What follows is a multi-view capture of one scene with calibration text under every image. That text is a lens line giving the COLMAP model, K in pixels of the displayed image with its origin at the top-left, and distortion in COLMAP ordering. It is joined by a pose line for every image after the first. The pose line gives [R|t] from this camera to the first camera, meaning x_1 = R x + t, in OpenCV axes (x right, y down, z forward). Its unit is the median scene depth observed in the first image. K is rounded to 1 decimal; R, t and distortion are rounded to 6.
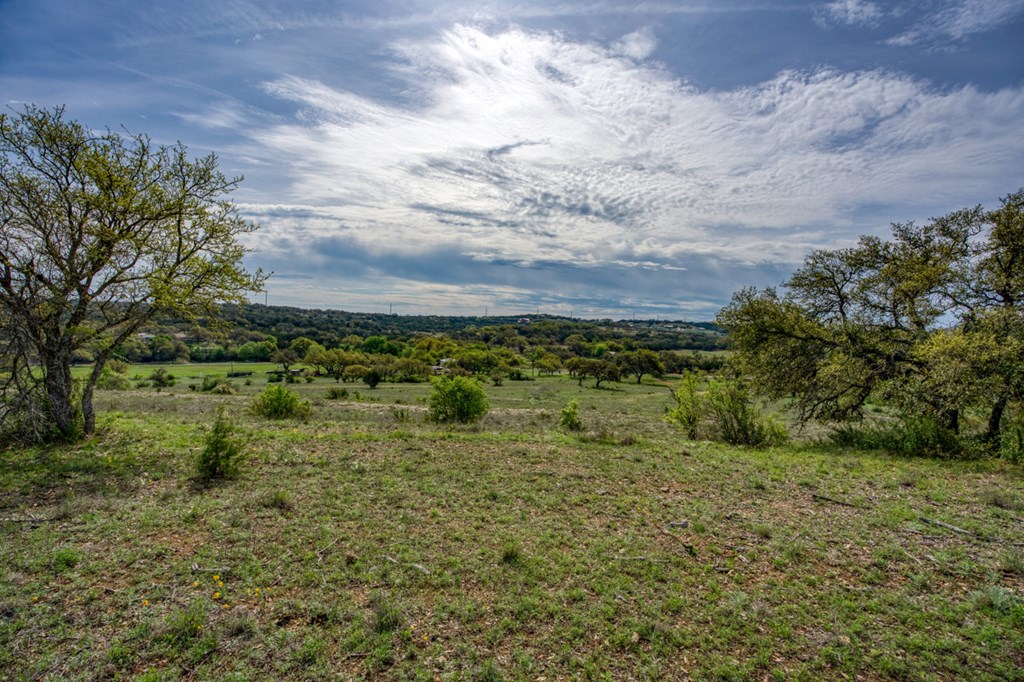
lens RADIAL K [[882.8, 0, 512.9], [0, 882.8, 342.6], [0, 0, 1]] dist [0.102724, -0.119842]
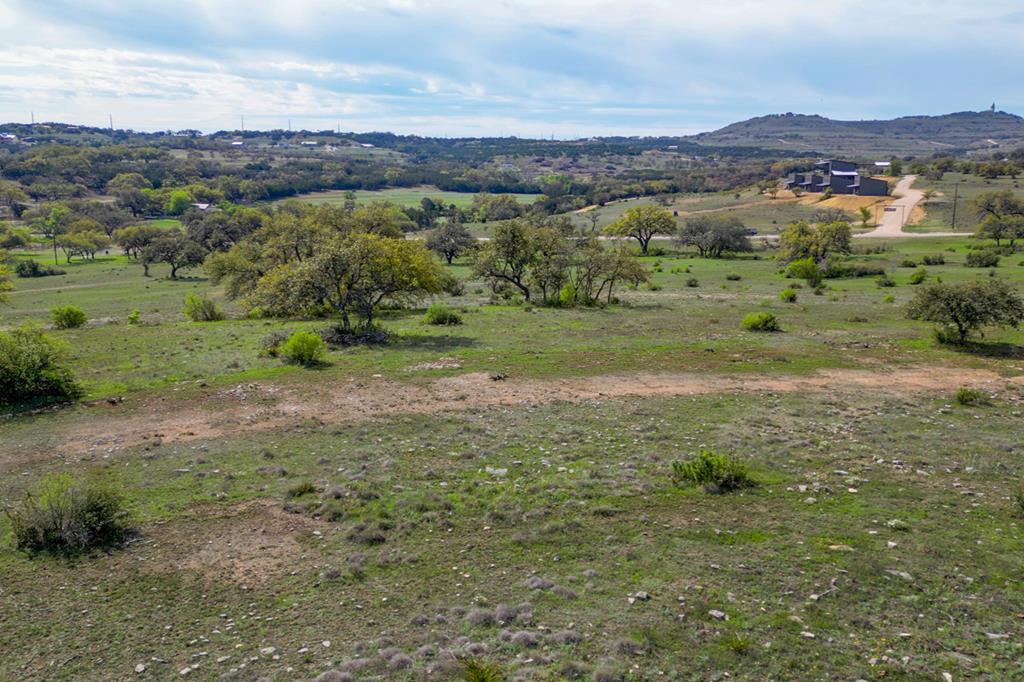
lens RADIAL K [[882.8, 0, 512.4], [0, 882.8, 341.7], [0, 0, 1]] dist [0.102724, -0.119842]
pose [[0.888016, -0.130837, 0.440805, 0.024958], [0.074316, 0.986898, 0.143214, 0.030231], [-0.453767, -0.094418, 0.886104, 0.397184]]
